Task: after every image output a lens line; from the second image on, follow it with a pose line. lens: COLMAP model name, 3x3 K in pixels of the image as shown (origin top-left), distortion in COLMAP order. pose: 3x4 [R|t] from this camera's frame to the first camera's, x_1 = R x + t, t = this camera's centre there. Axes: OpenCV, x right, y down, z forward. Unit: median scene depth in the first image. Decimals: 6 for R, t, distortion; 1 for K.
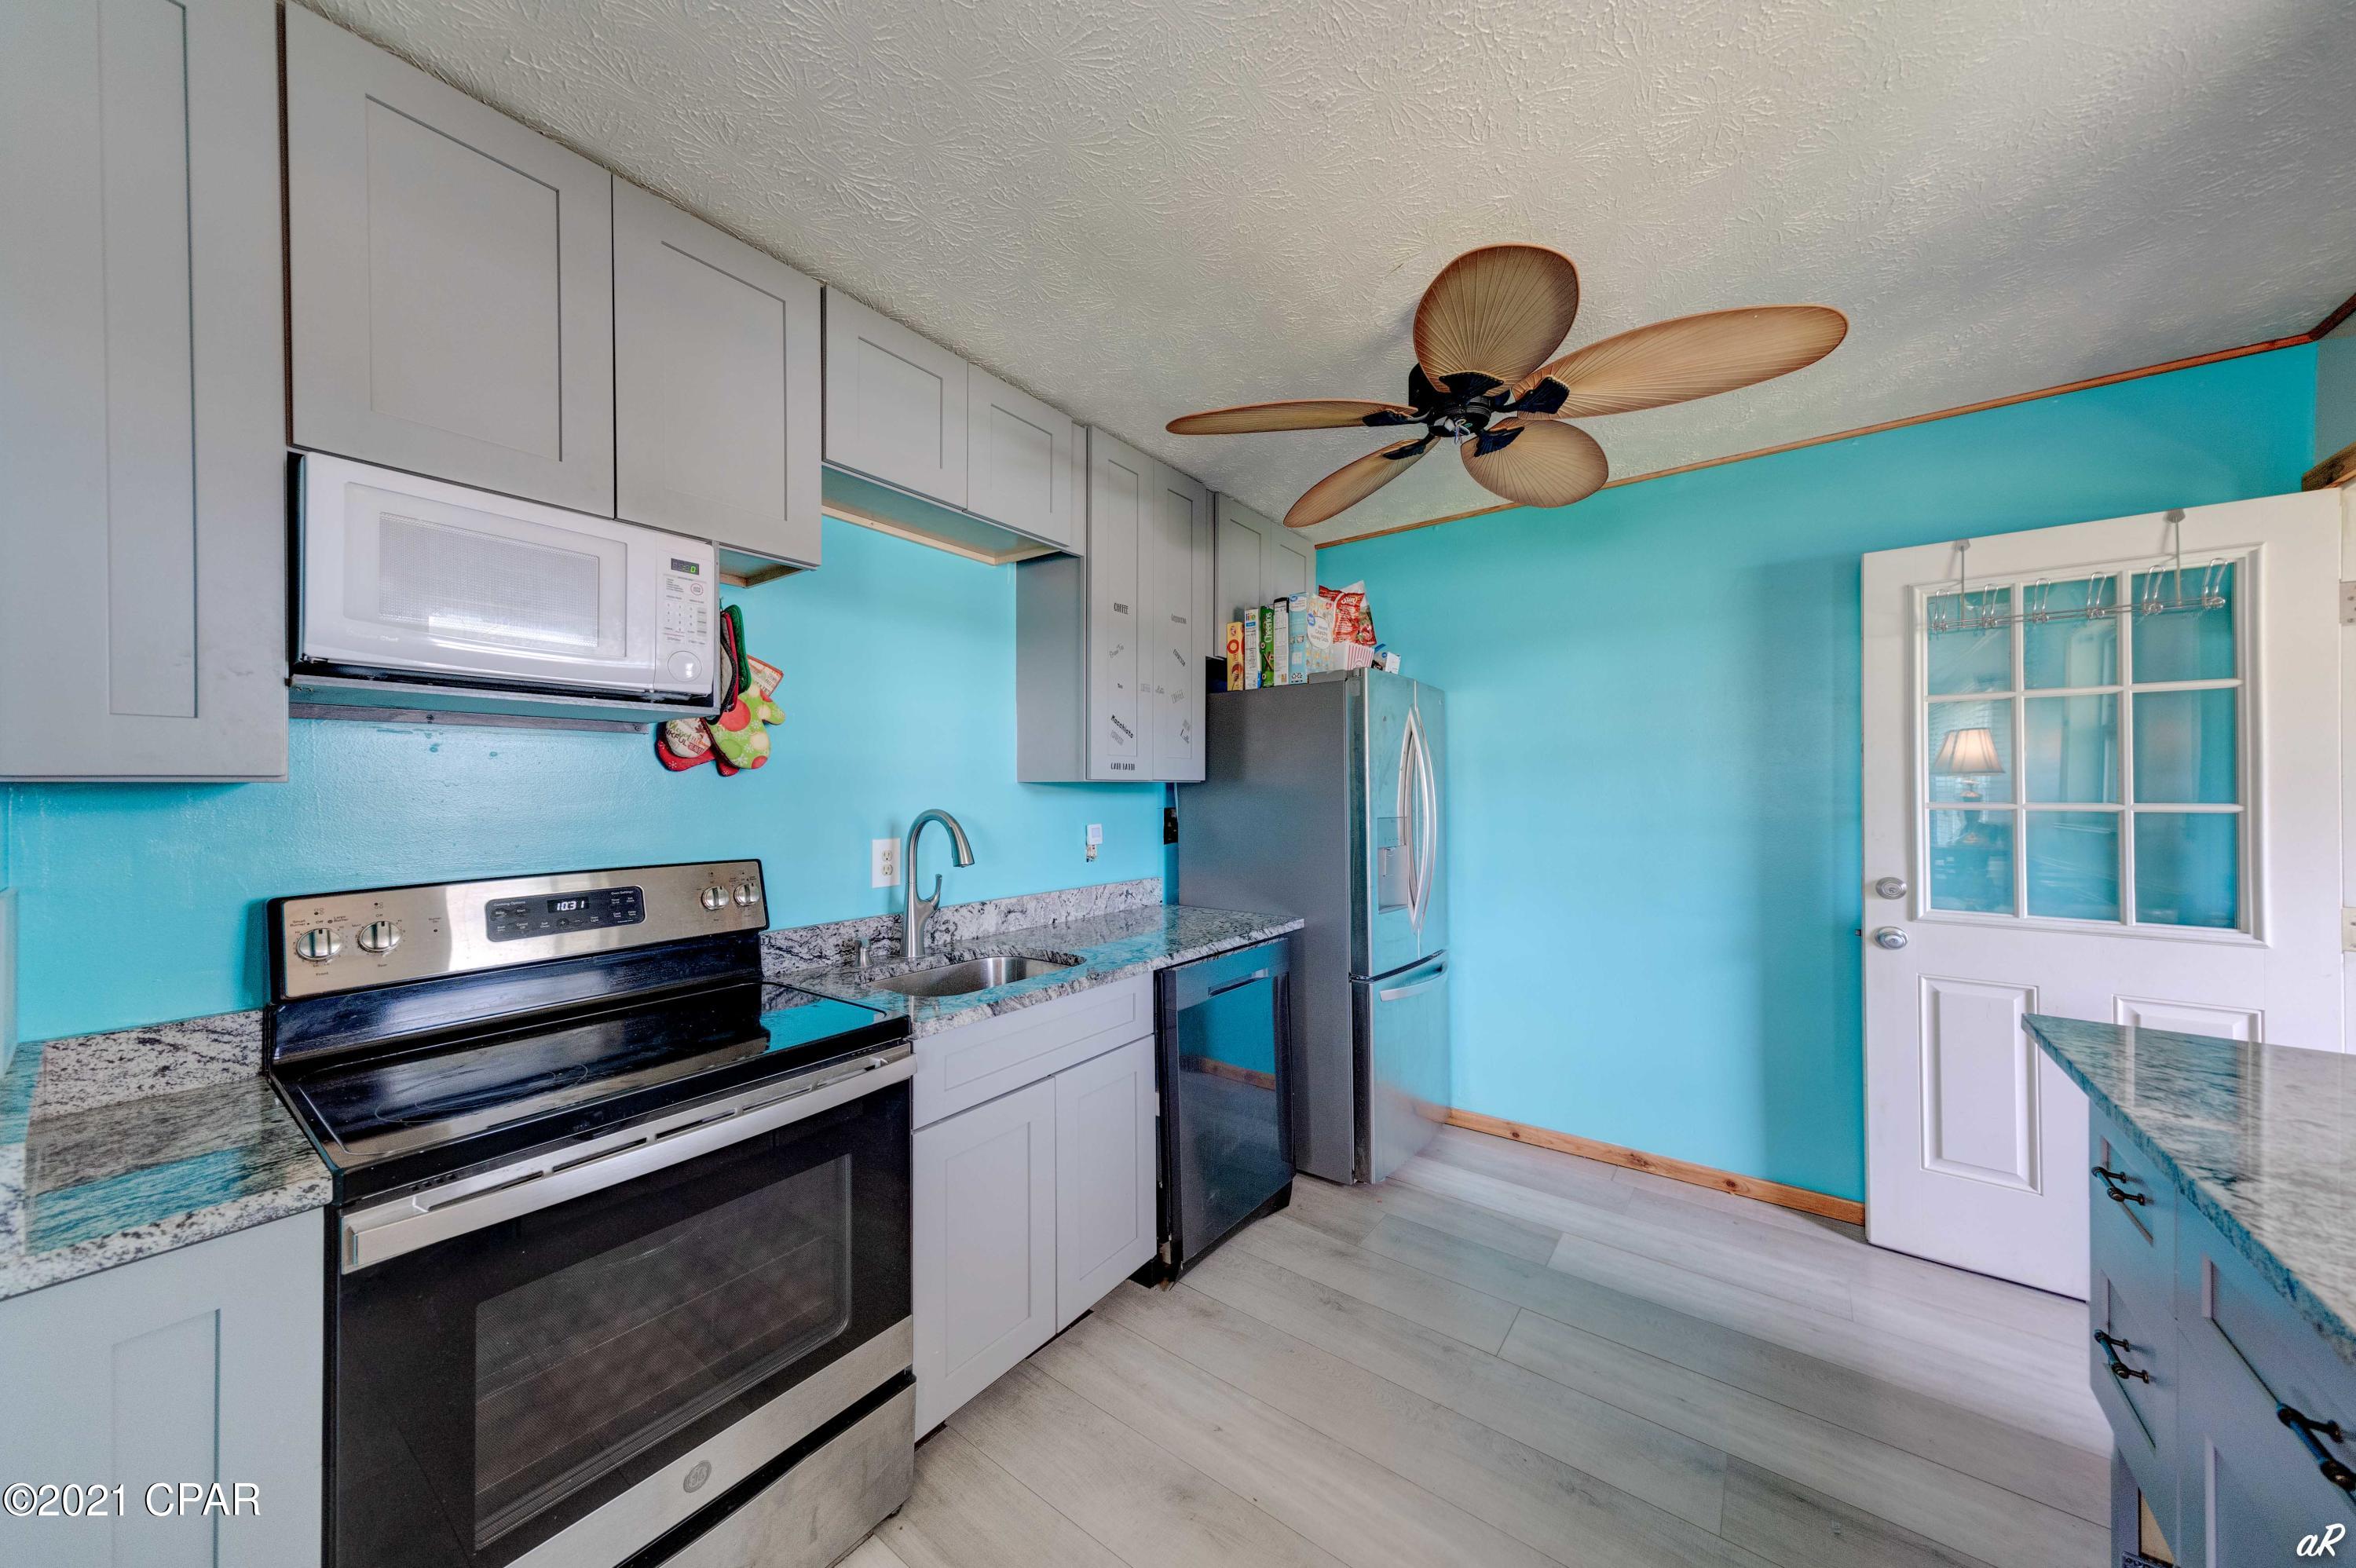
lens RADIAL K [[793.1, 0, 1178.0], [0, 793.1, 784.0], [0, 0, 1]] dist [-0.000596, -0.001522]
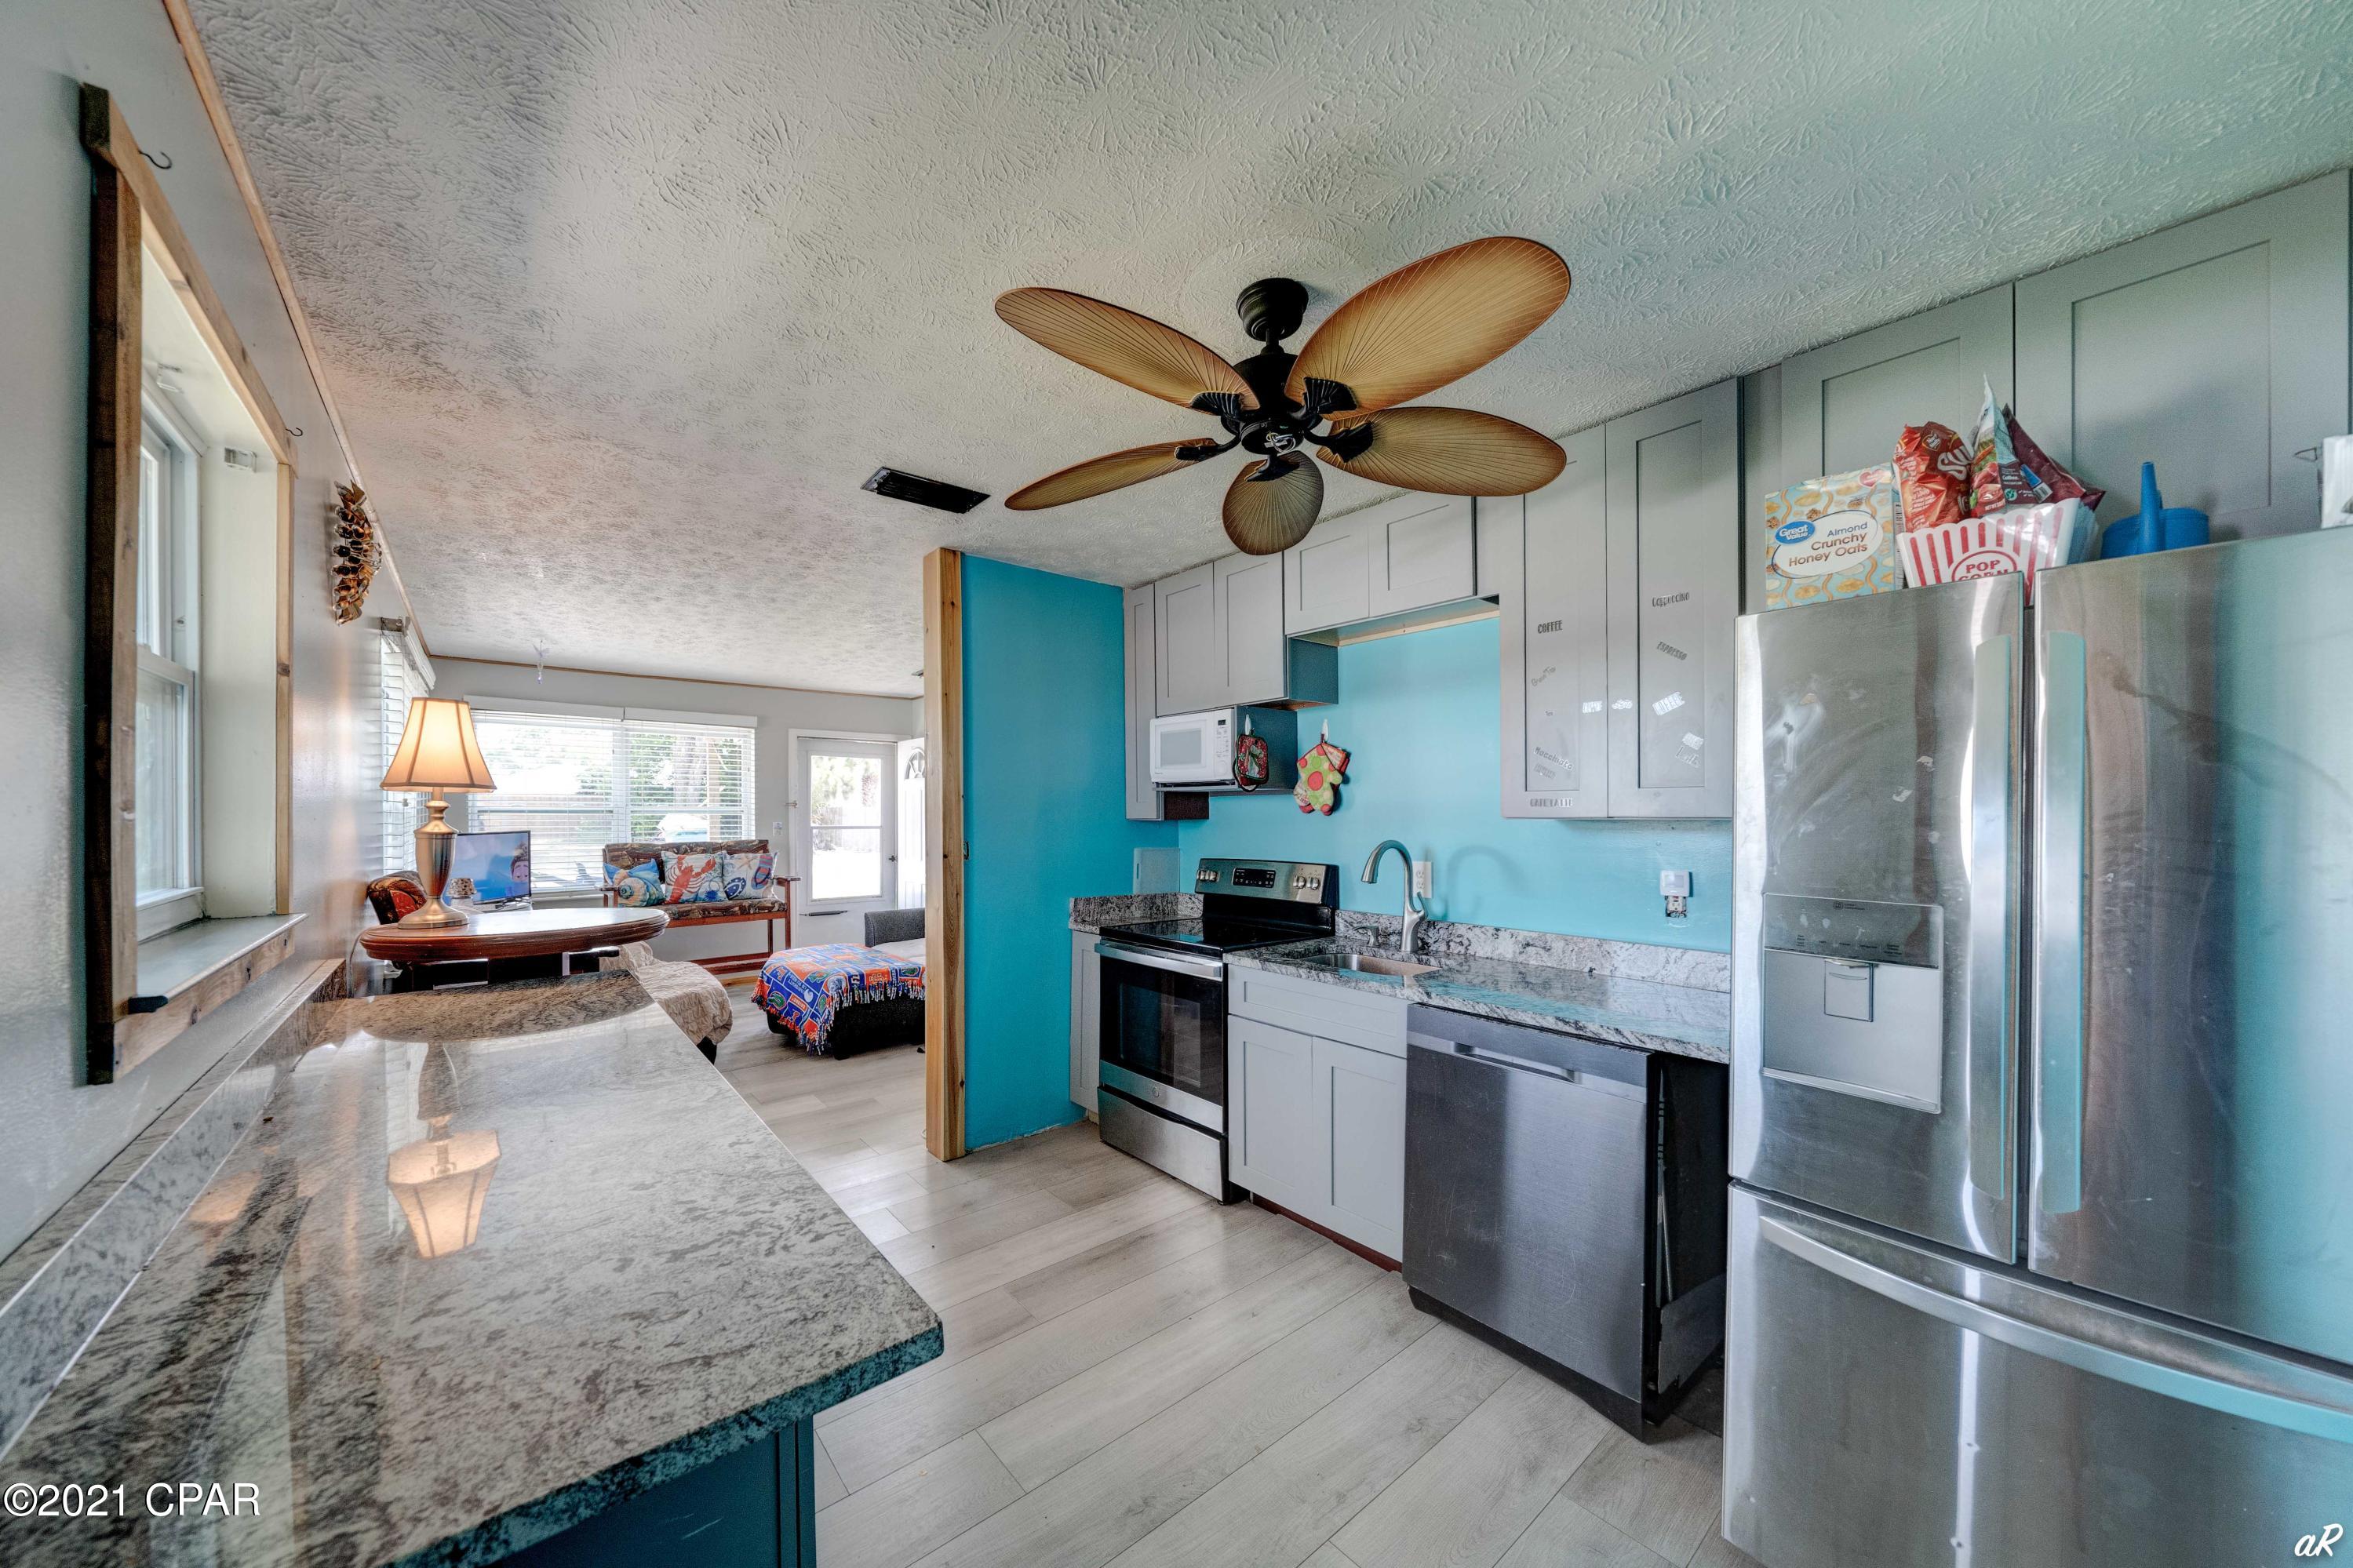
lens RADIAL K [[818.3, 0, 1134.0], [0, 818.3, 801.8], [0, 0, 1]] dist [-0.000103, -0.000016]
pose [[-0.254149, -0.008583, -0.967127, 1.004251], [0.010481, 0.999877, -0.011628, -0.018294], [0.967108, -0.013092, -0.254028, 0.822474]]
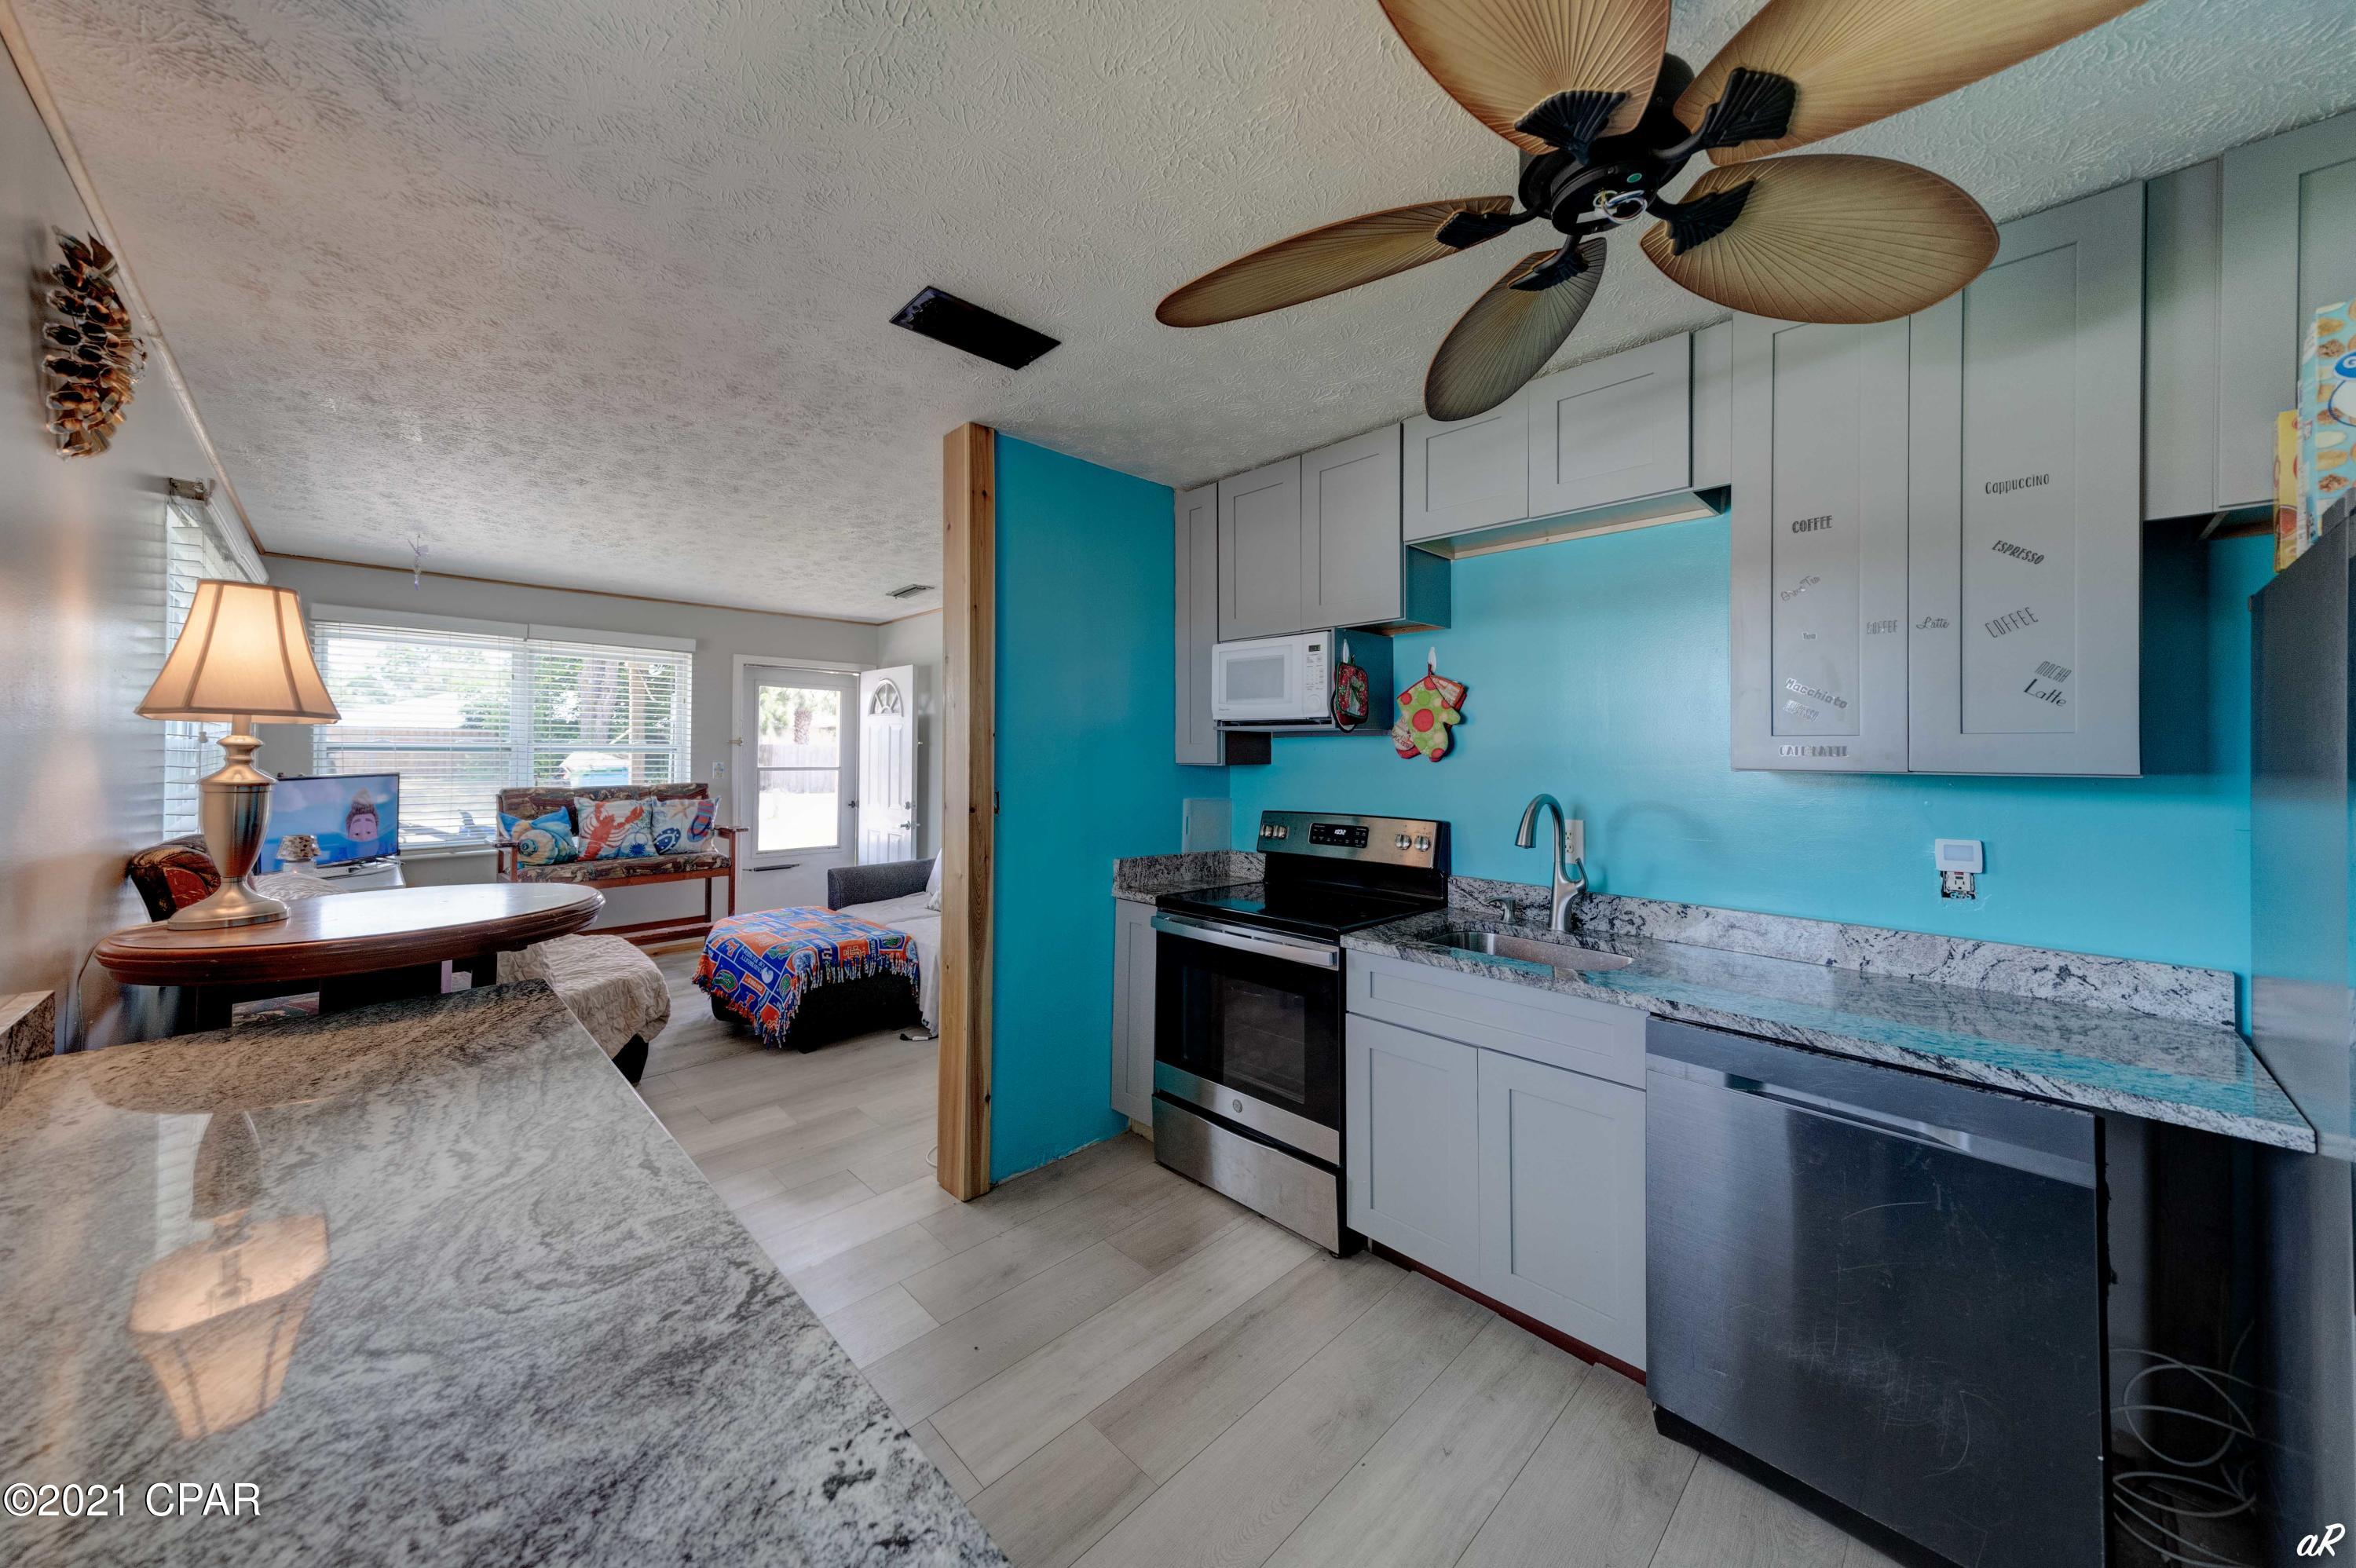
lens RADIAL K [[831.2, 0, 1150.2], [0, 831.2, 730.4], [0, 0, 1]] dist [0.030533, -0.003273]
pose [[-0.169860, -0.023226, -0.985195, 0.807830], [0.003188, 0.999704, -0.024118, -0.025384], [0.985463, -0.007237, -0.169735, 0.585058]]
